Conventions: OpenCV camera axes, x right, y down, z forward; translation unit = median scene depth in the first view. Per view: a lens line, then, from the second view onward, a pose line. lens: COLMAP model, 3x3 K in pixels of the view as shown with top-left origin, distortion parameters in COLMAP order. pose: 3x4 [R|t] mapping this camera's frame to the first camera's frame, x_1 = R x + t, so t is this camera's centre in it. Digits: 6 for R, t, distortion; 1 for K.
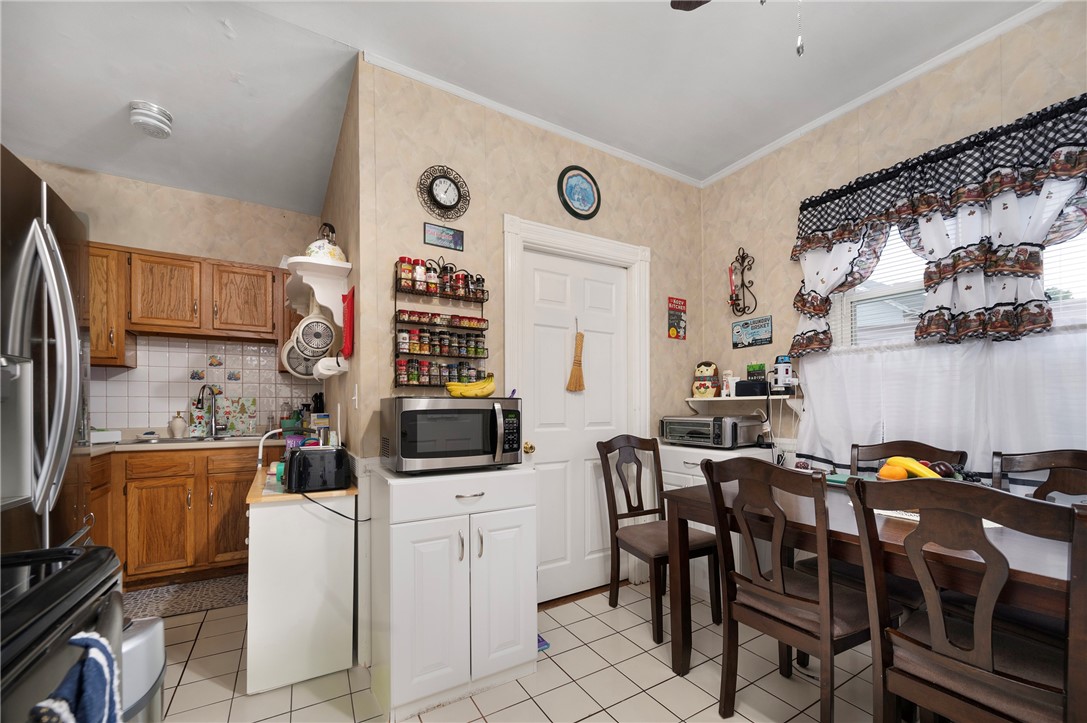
lens RADIAL K [[435.7, 0, 552.0], [0, 435.7, 408.9], [0, 0, 1]] dist [-0.008526, -0.000993]
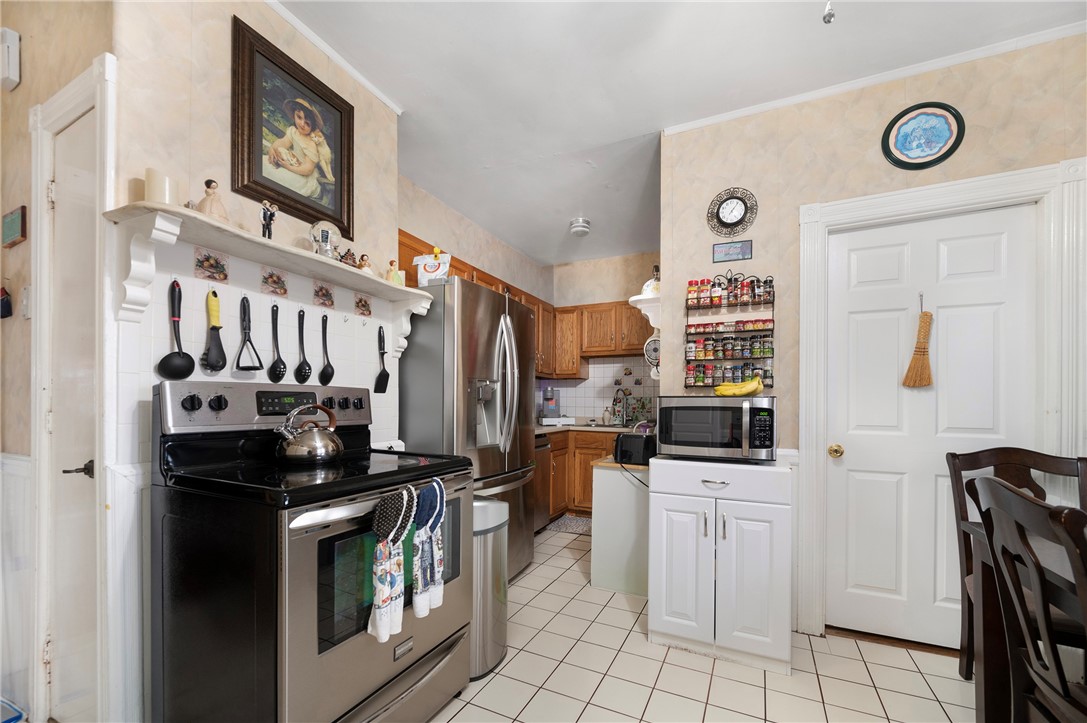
lens RADIAL K [[435.7, 0, 546.6], [0, 435.7, 406.3], [0, 0, 1]] dist [-0.008526, -0.000993]
pose [[0.542300, 0.010816, -0.840115, 0.428967], [-0.014093, 0.999894, 0.003775, 0.001763], [0.840067, 0.009792, 0.542394, 0.005817]]
